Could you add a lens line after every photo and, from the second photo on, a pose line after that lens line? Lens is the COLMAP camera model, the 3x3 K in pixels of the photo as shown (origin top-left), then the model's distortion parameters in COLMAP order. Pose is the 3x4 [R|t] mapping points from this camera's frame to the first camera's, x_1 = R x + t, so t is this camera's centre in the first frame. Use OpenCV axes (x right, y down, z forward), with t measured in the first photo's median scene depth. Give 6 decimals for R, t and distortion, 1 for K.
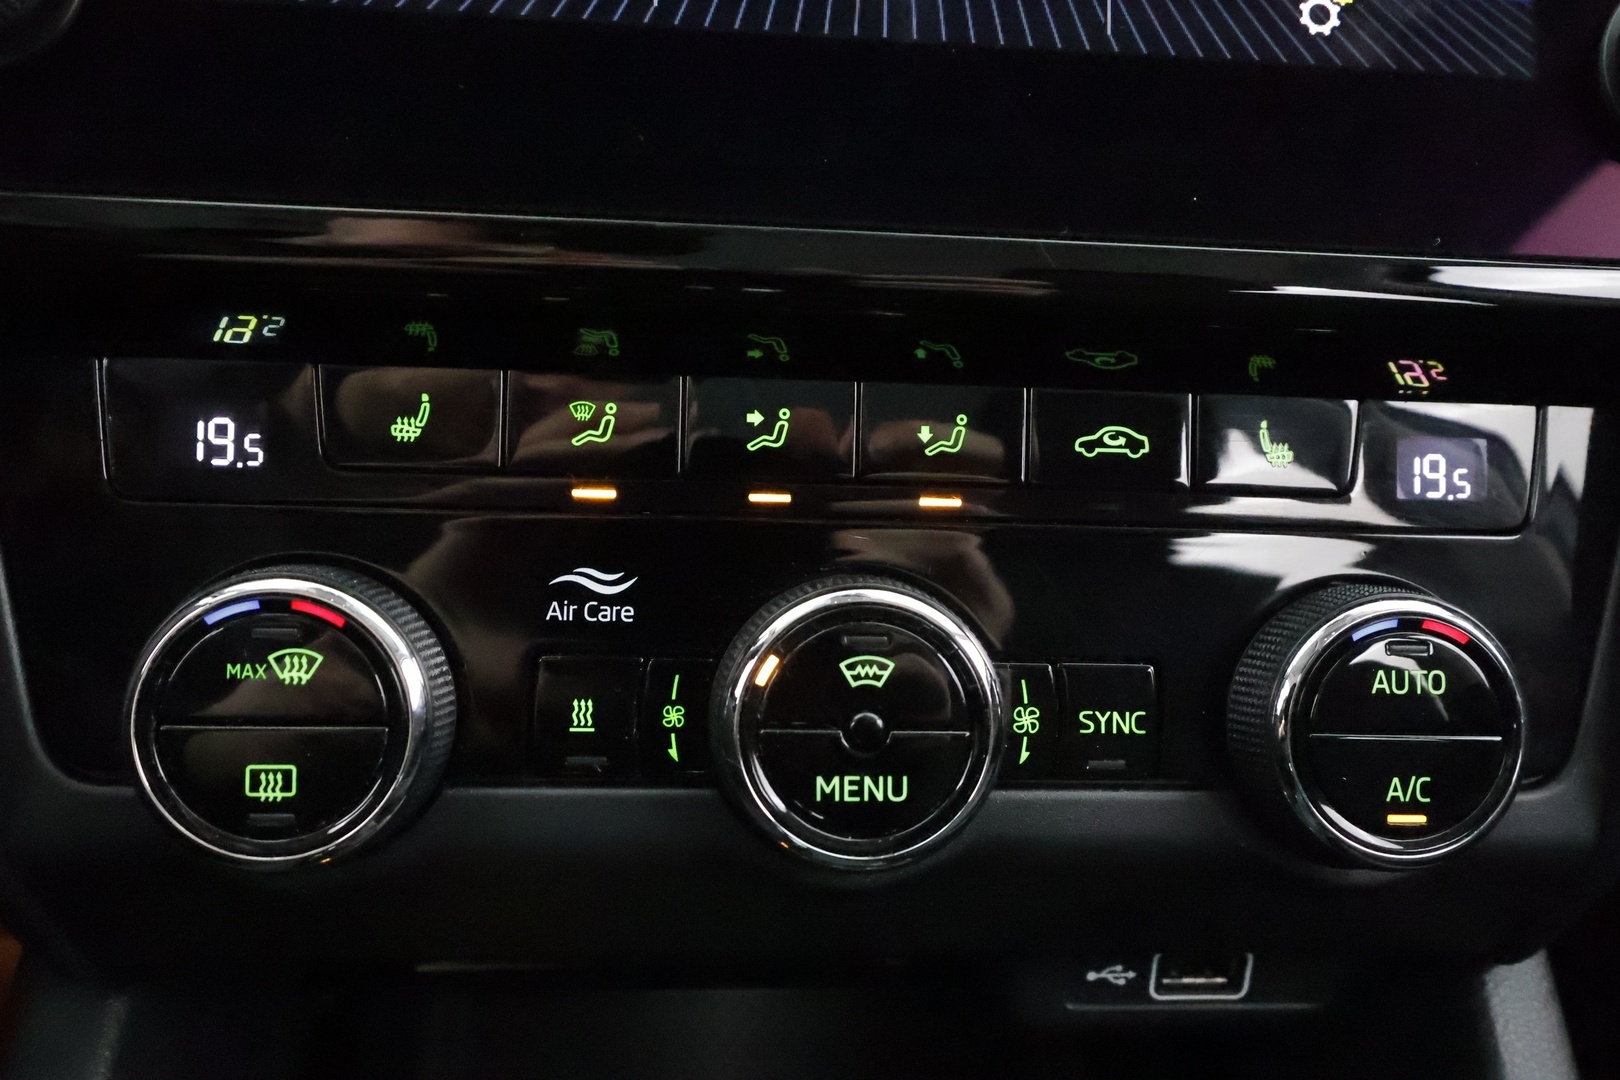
lens RADIAL K [[1262.9, 0, 836.1], [0, 1262.9, 544.2], [0, 0, 1]] dist [-0.000103, 0.007637]
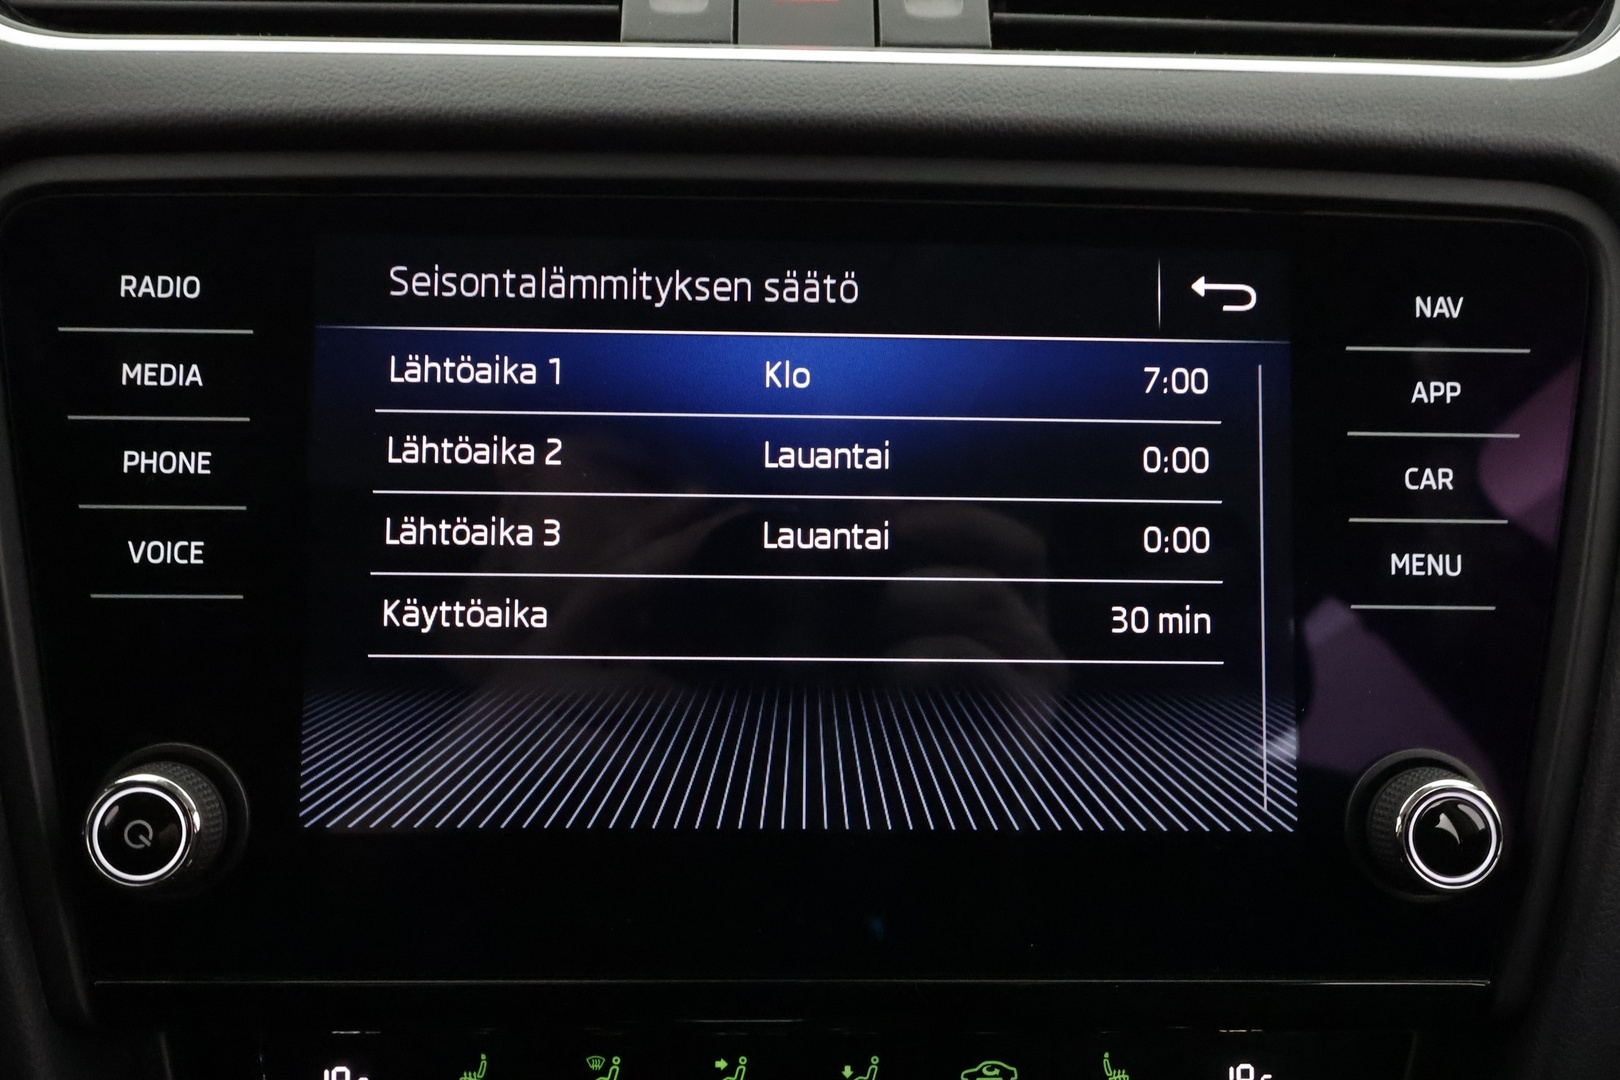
lens RADIAL K [[1262.9, 0, 849.2], [0, 1262.9, 527.9], [0, 0, 1]] dist [-0.000103, 0.007637]
pose [[0.997887, -0.011879, -0.063871, 0.169755], [0.012323, 0.999903, 0.006552, -0.695586], [0.063787, -0.007325, 0.997937, -0.353044]]
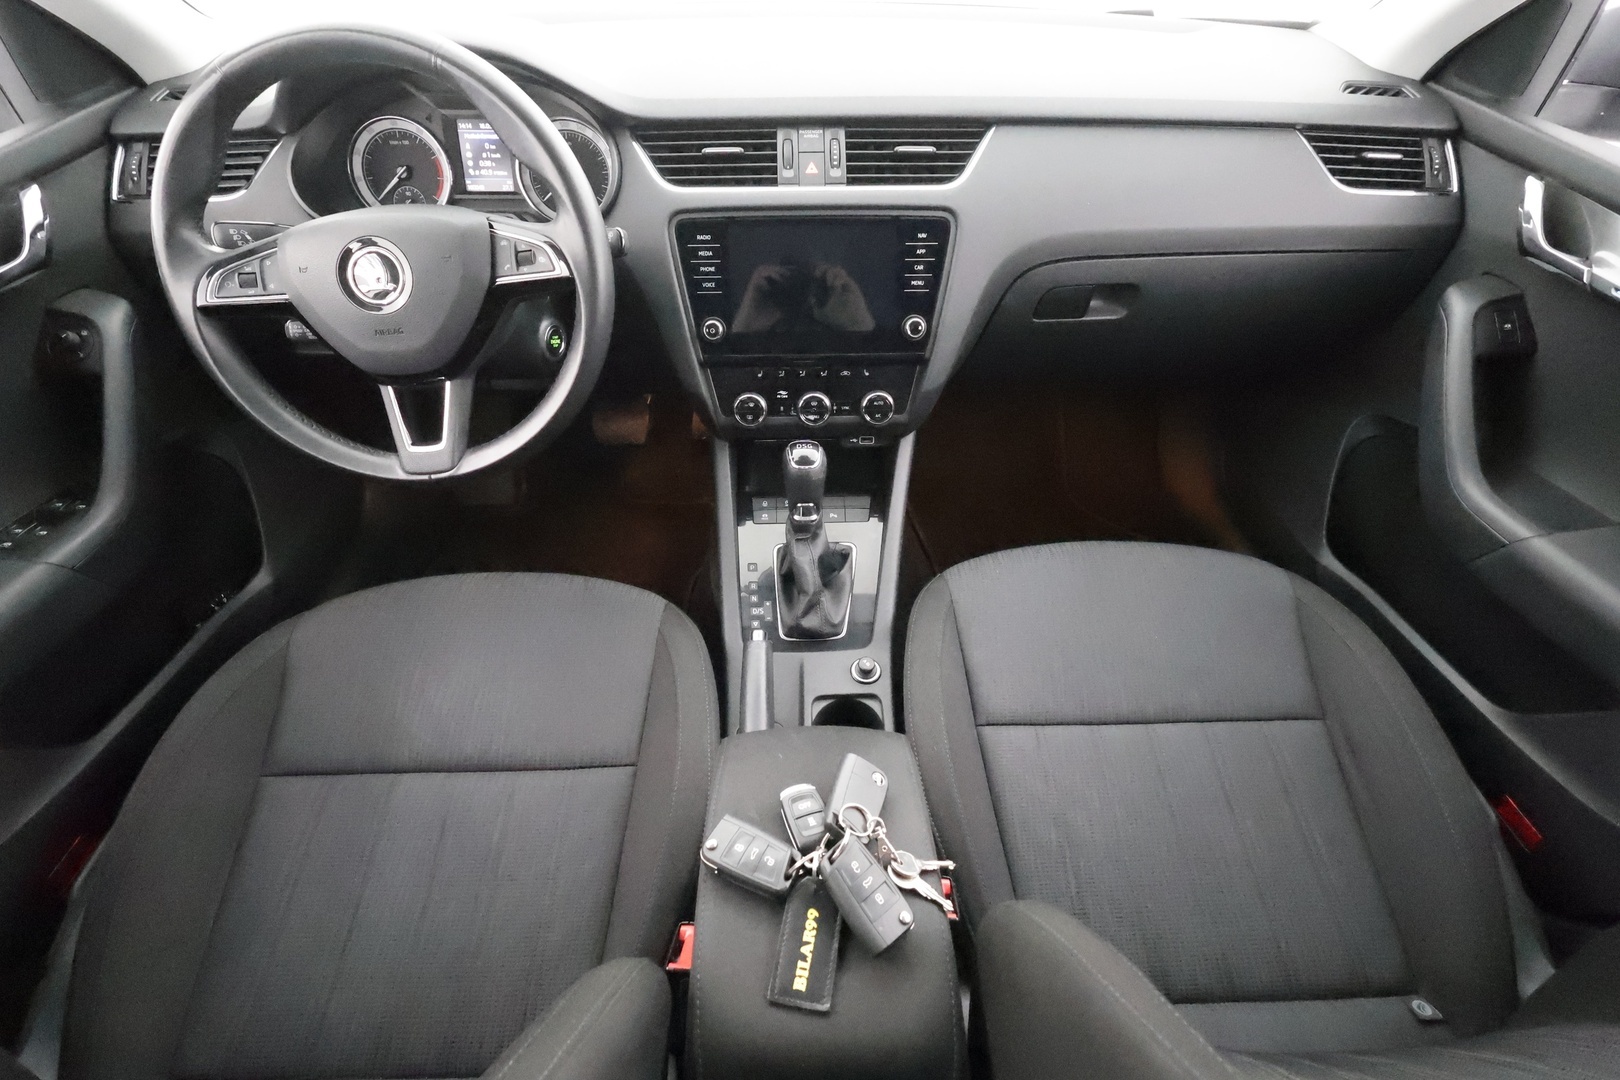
lens RADIAL K [[753.5, 0, 822.2], [0, 753.5, 536.6], [0, 0, 1]] dist [-0.001937, 0.002738]
pose [[0.996846, -0.000421, -0.079362, 0.471196], [0.029988, 0.927848, 0.371752, -0.938621], [0.073480, -0.372959, 0.924934, -3.988880]]
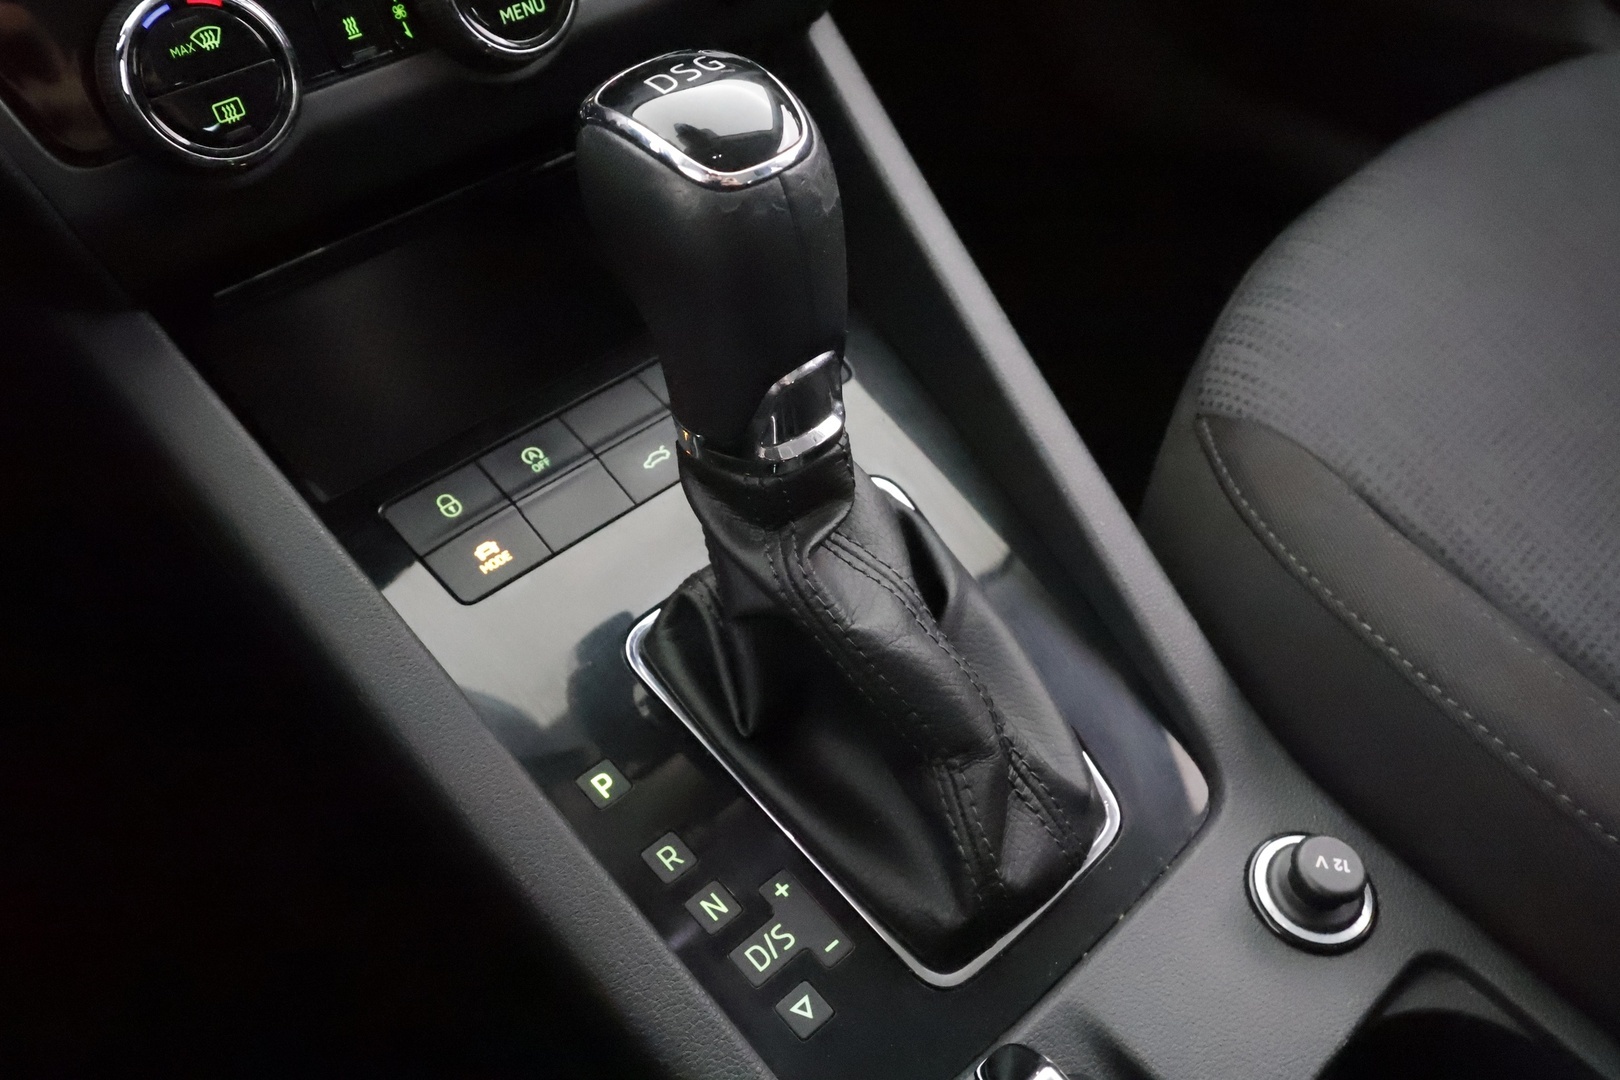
lens RADIAL K [[1262.9, 0, 800.9], [0, 1262.9, 534.9], [0, 0, 1]] dist [-0.000103, 0.007637]
pose [[0.797973, -0.477800, 0.367351, -0.666964], [0.263934, 0.824998, 0.499717, 0.008390], [-0.541829, -0.301805, 0.784433, -0.866961]]
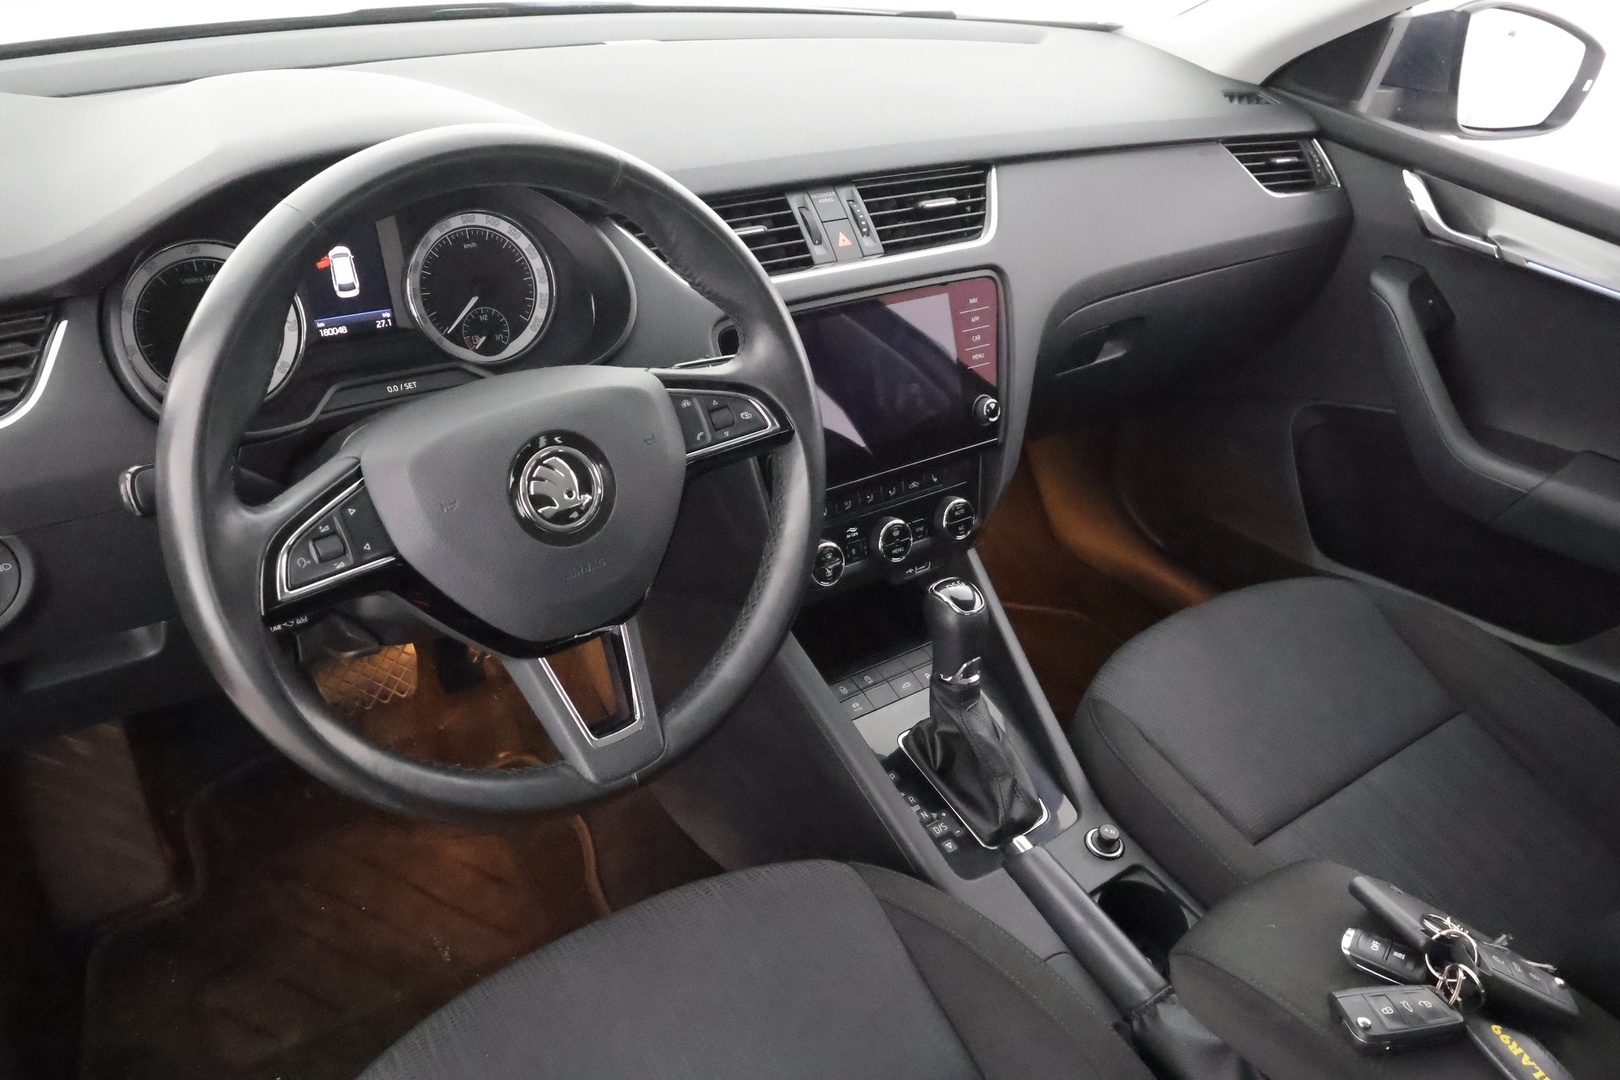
lens RADIAL K [[1262.9, 0, 804.7], [0, 1262.9, 534.7], [0, 0, 1]] dist [-0.000103, 0.007637]
pose [[0.846658, -0.260687, 0.463911, -3.219900], [0.140681, 0.950421, 0.277324, -1.671081], [-0.513205, -0.169535, 0.841355, -4.018070]]
